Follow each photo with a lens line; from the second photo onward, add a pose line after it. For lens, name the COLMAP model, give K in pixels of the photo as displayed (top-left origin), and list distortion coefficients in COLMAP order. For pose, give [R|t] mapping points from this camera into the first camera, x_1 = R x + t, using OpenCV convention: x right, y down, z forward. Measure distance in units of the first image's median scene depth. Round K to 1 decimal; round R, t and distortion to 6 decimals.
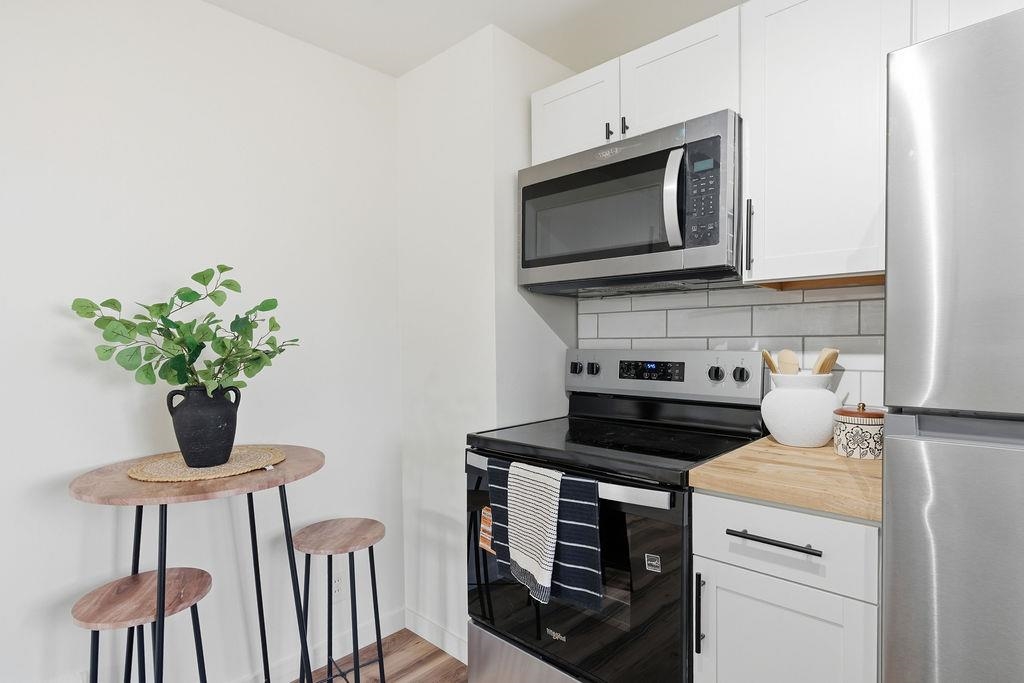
lens RADIAL K [[528.8, 0, 512.4], [0, 528.8, 357.6], [0, 0, 1]] dist [0.000901, 0.000063]
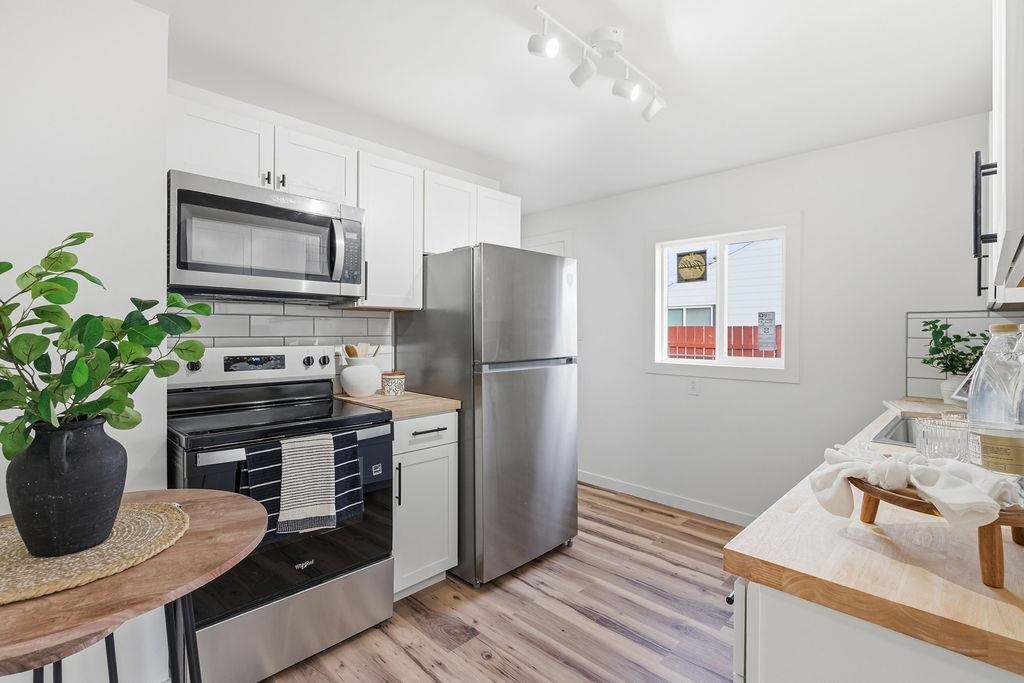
lens RADIAL K [[465.2, 0, 513.5], [0, 465.2, 336.2], [0, 0, 1]] dist [-0.000446, -0.000014]
pose [[0.026619, -0.001456, 0.999645, -1.125276], [0.028493, 0.999594, 0.000697, -0.030641], [-0.999239, 0.028465, 0.026650, 0.461945]]
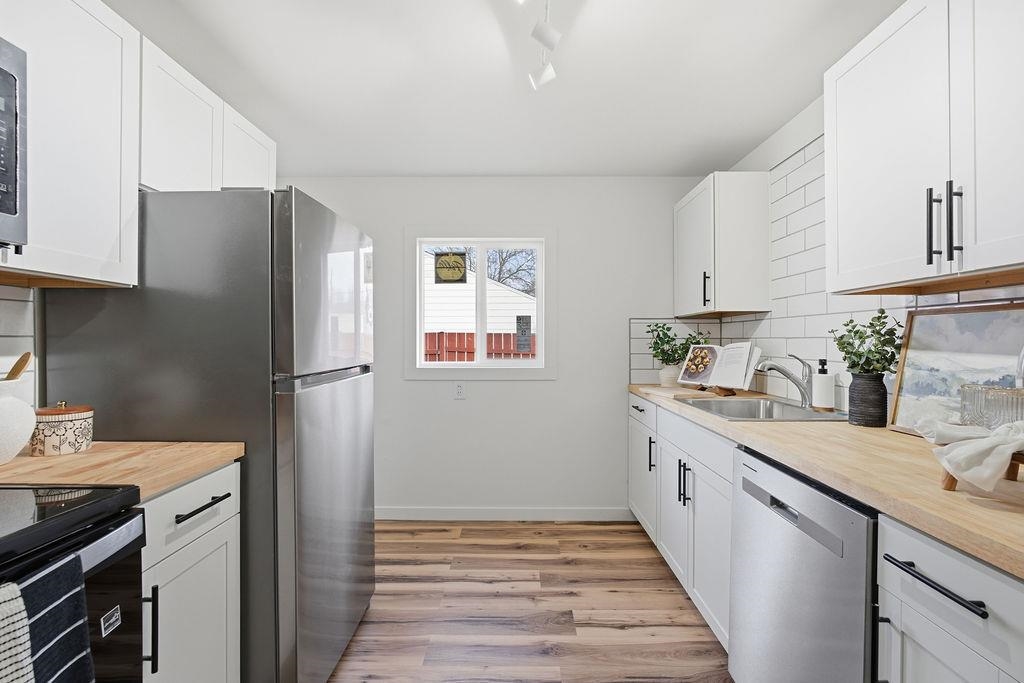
lens RADIAL K [[453.4, 0, 512.0], [0, 453.4, 341.5], [0, 0, 1]] dist [-0.009778, 0.005765]
pose [[-0.669401, 0.007518, 0.742863, -0.583740], [0.030000, 0.999407, 0.016920, -0.020087], [-0.742295, 0.033612, -0.669229, 0.907517]]
